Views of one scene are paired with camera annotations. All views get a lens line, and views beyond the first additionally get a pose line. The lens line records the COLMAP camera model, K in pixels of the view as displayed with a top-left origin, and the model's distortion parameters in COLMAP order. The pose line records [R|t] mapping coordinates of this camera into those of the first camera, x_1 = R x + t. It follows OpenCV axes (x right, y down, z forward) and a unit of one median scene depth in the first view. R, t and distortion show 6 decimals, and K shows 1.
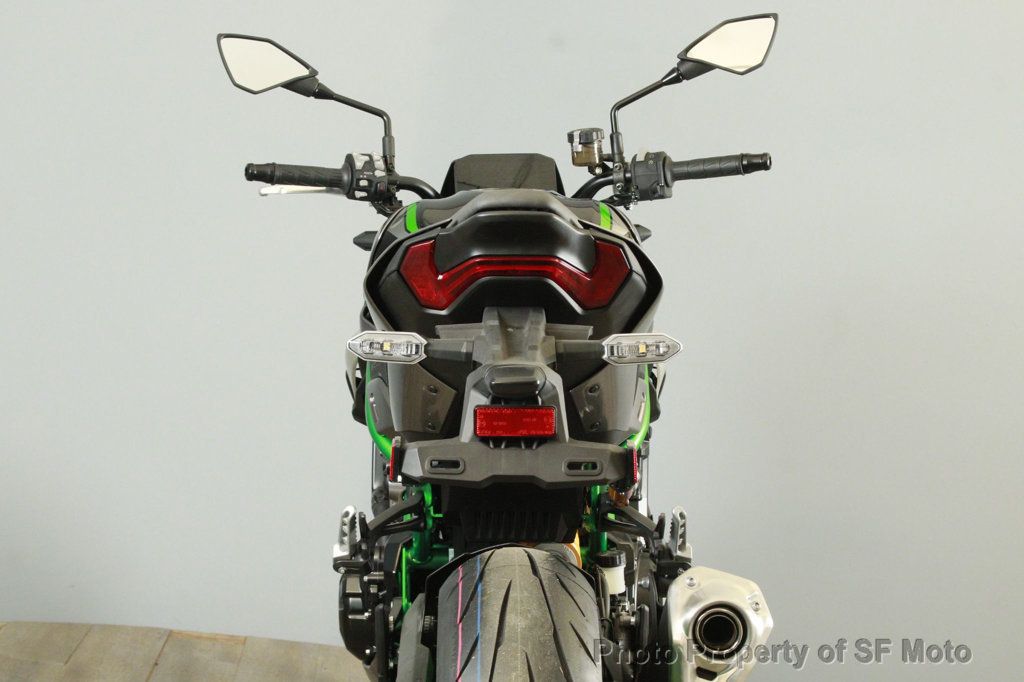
lens RADIAL K [[2517.1, 0, 512.6], [0, 2517.1, 339.4], [0, 0, 1]] dist [0.284397, 0.000000]
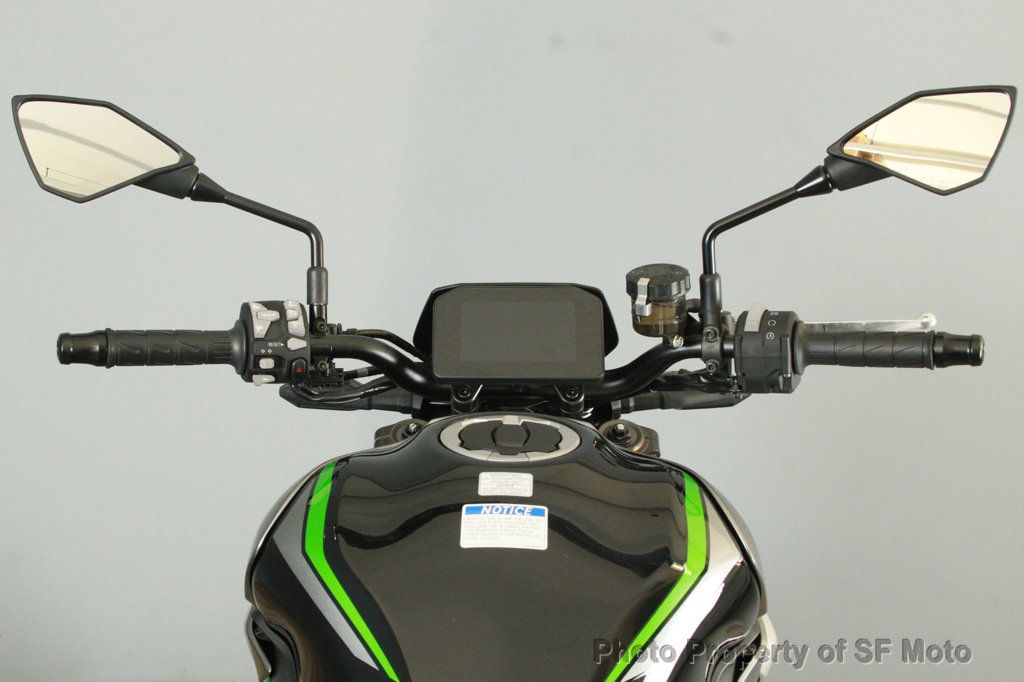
lens RADIAL K [[1578.9, 0, 508.5], [0, 1578.9, 340.1], [0, 0, 1]] dist [-0.045495, 0.000000]
pose [[0.998604, 0.035252, -0.039335, 0.009571], [-0.027093, 0.981125, 0.191467, -0.135660], [0.045342, -0.190134, 0.980710, 0.645226]]
